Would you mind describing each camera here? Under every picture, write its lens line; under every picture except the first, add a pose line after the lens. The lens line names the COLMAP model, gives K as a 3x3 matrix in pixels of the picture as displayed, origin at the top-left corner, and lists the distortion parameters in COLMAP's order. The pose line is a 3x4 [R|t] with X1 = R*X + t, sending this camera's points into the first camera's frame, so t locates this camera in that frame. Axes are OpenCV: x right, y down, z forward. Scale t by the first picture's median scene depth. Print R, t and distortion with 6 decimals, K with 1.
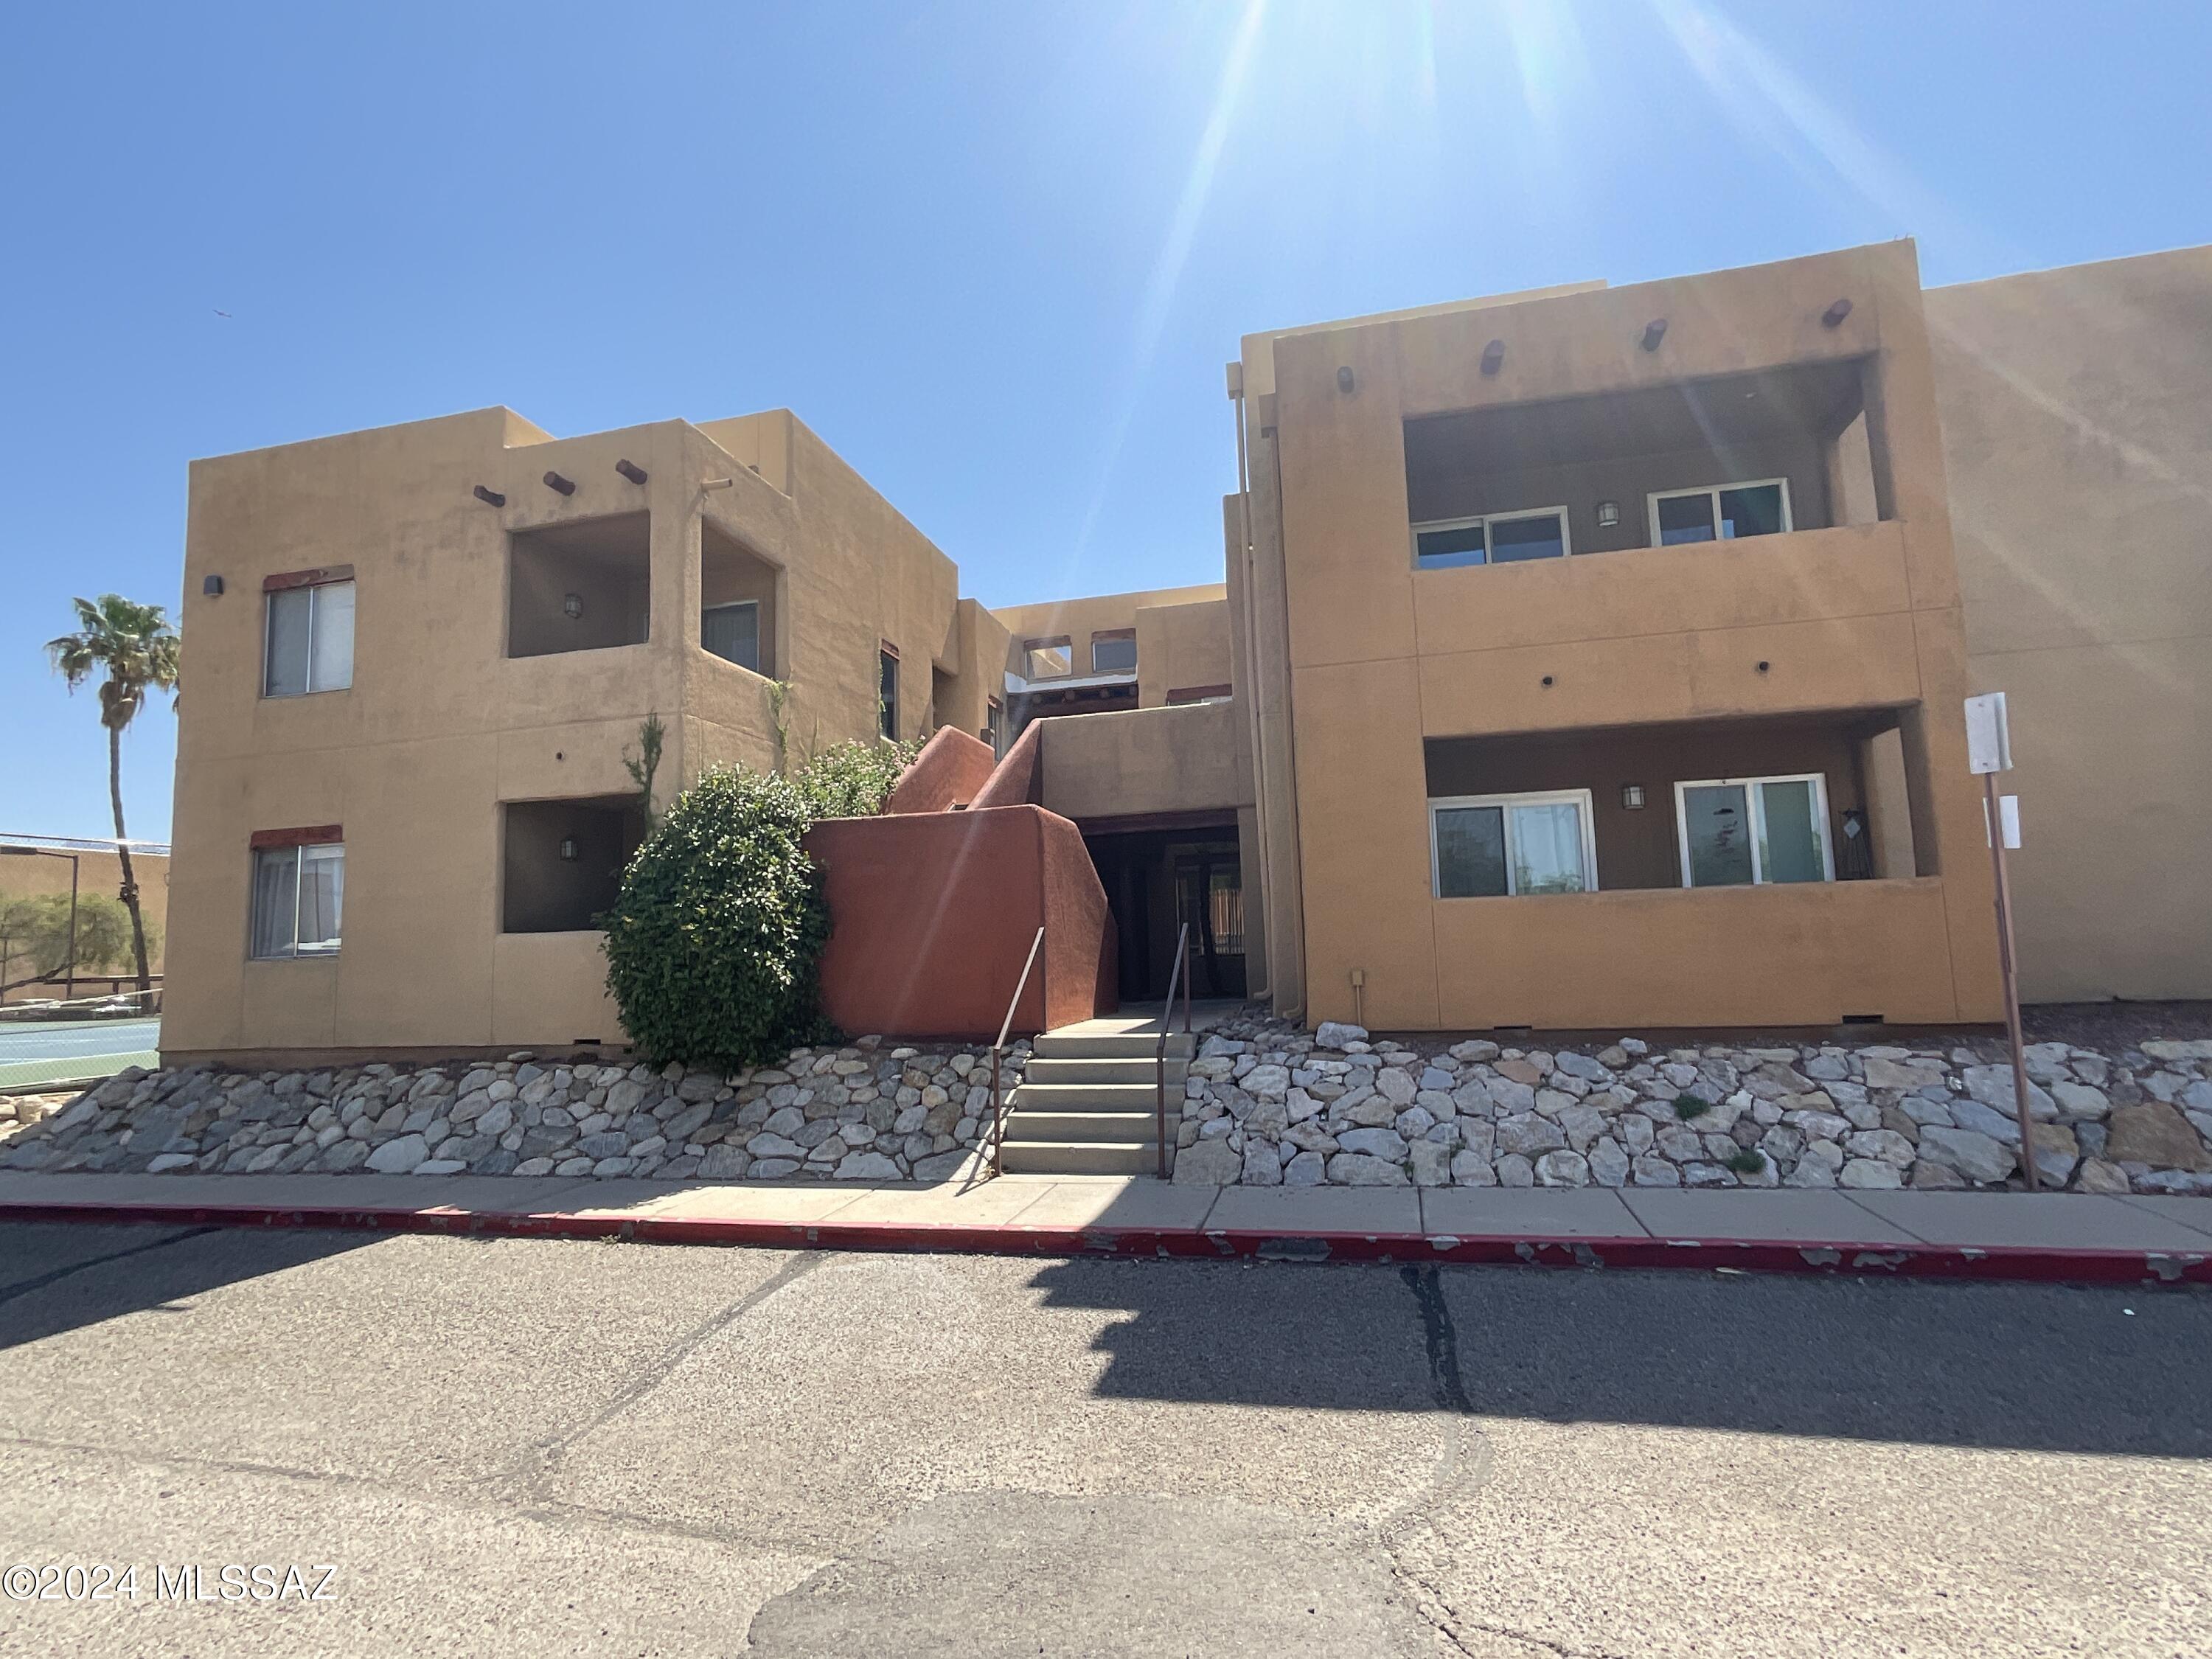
lens RADIAL K [[1128.9, 0, 1106.8], [0, 1128.9, 840.7], [0, 0, 1]] dist [-0.010896, 0.008399]
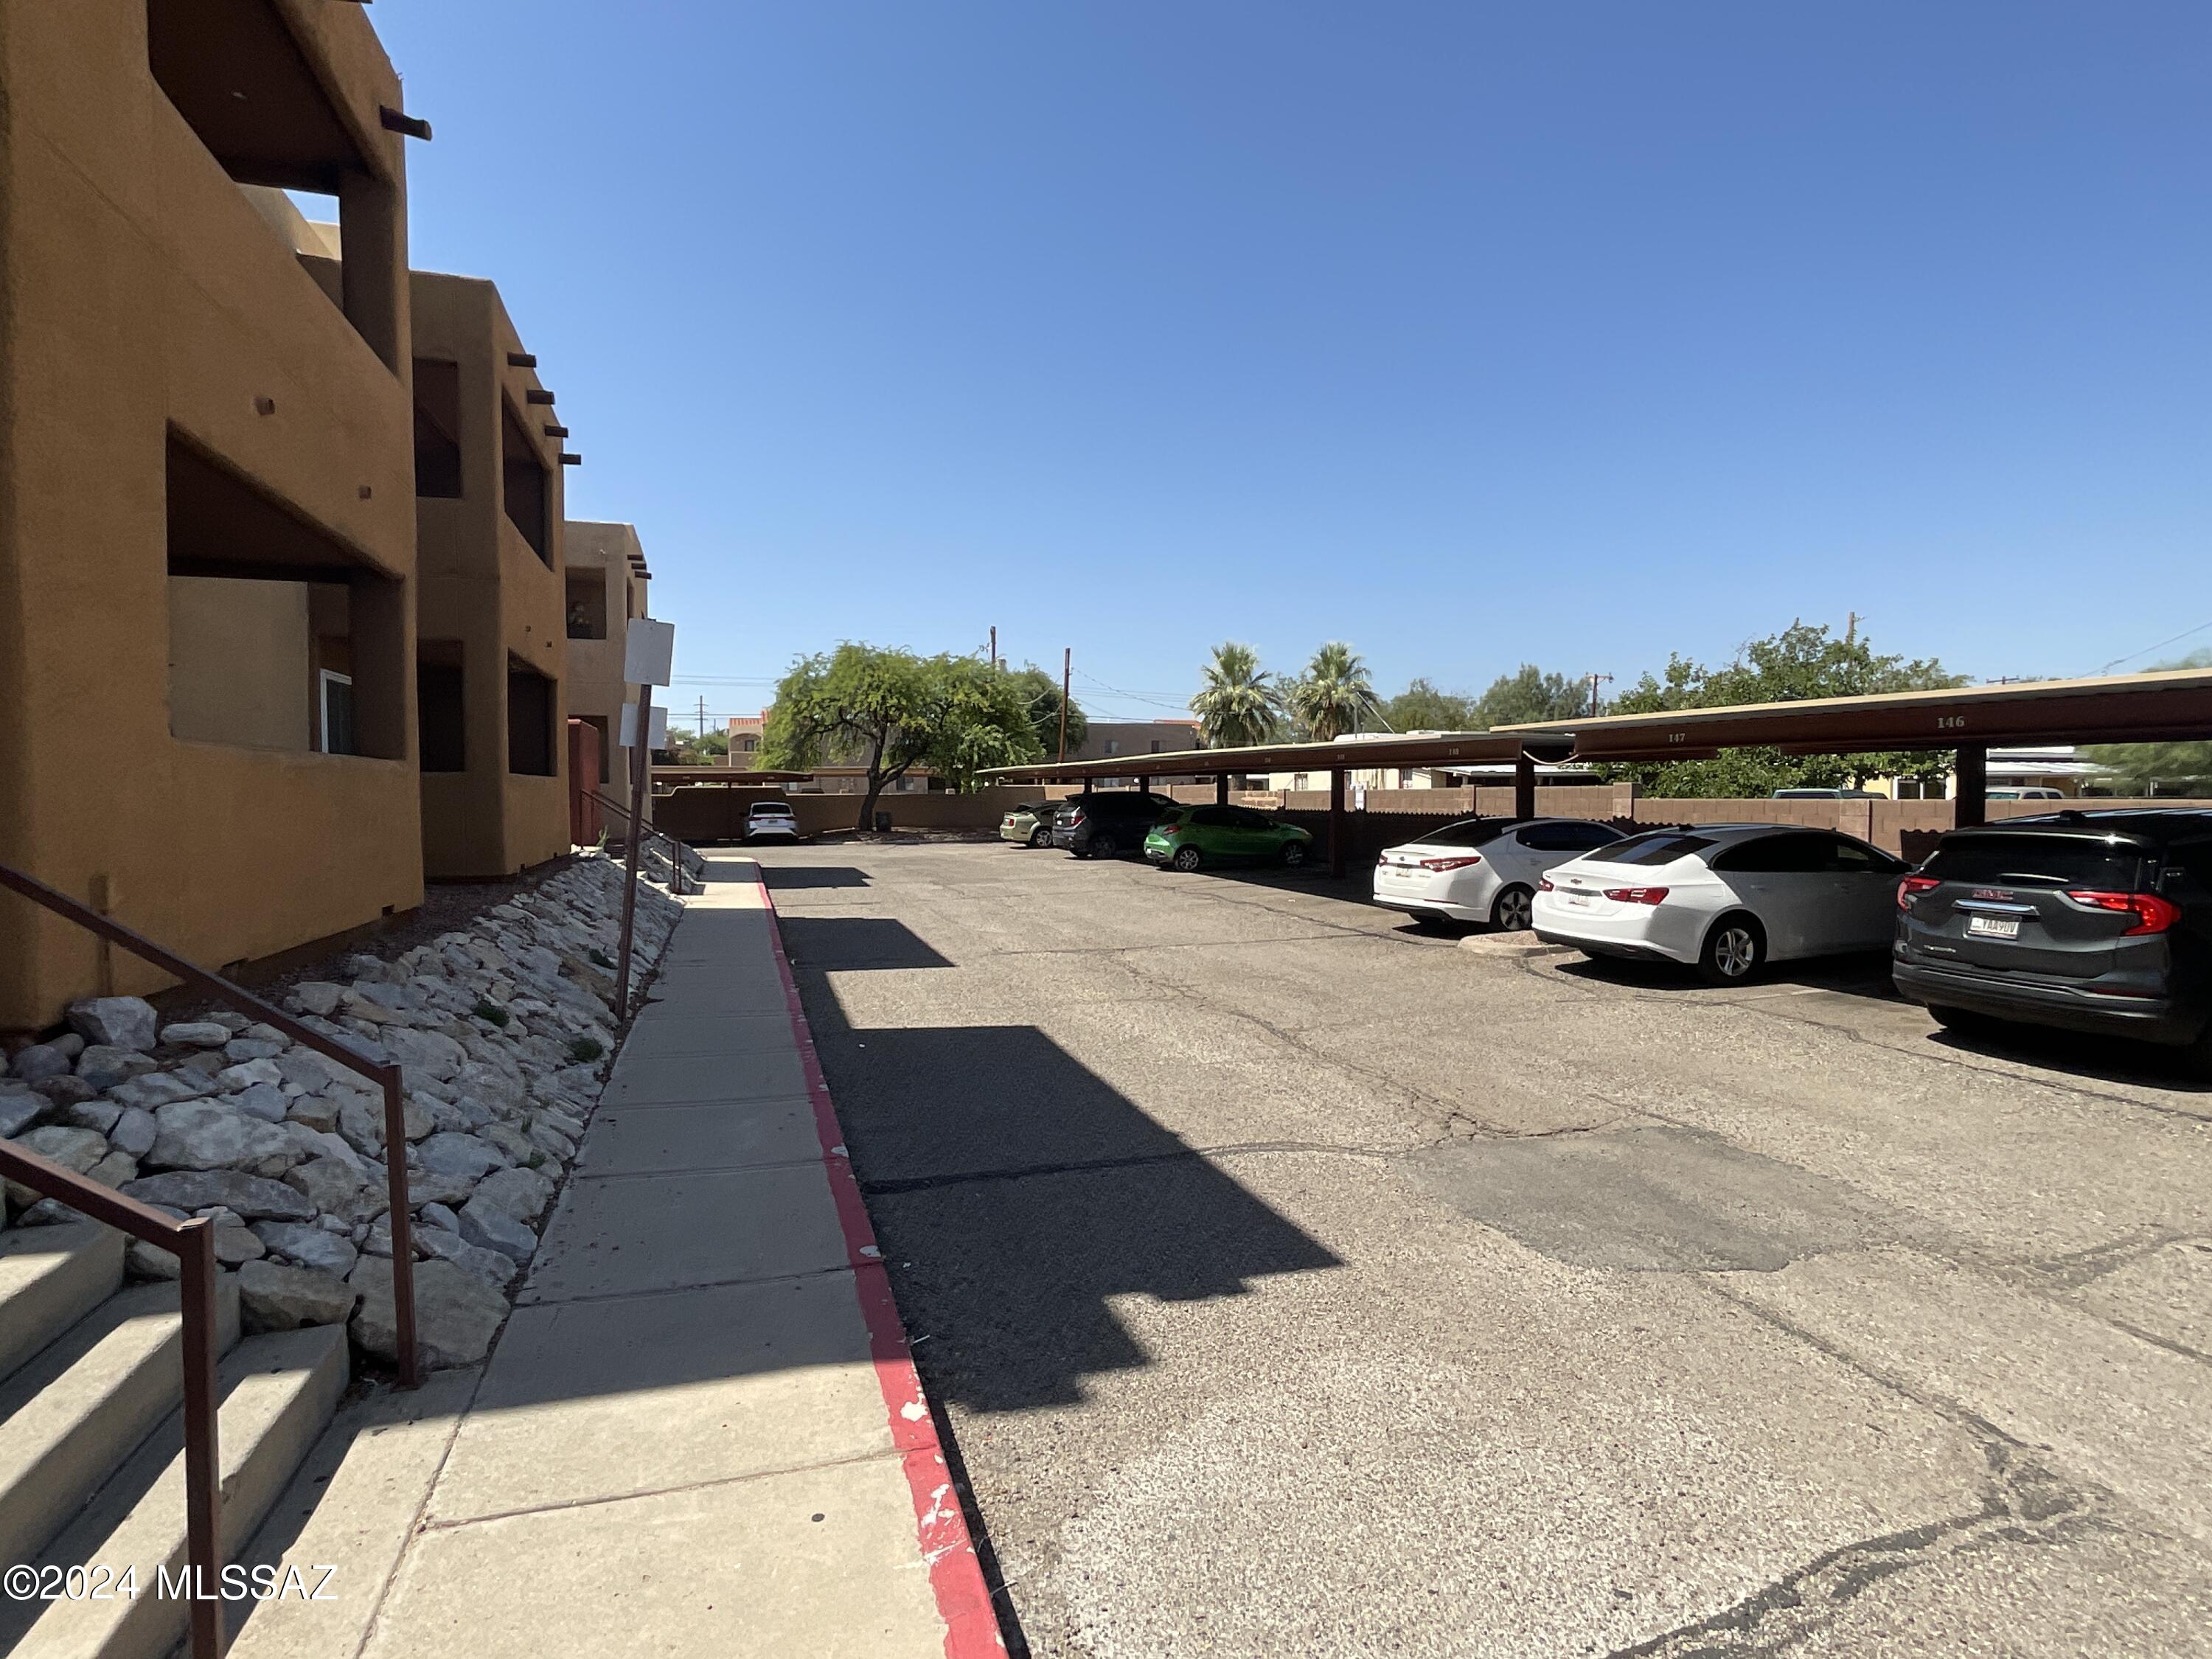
lens RADIAL K [[1128.9, 0, 1106.8], [0, 1128.9, 840.7], [0, 0, 1]] dist [-0.010896, 0.008399]
pose [[-0.538255, 0.006182, 0.842759, -0.729716], [-0.060171, 0.997139, -0.045744, 0.184670], [-0.840631, -0.075332, -0.536343, 1.739899]]
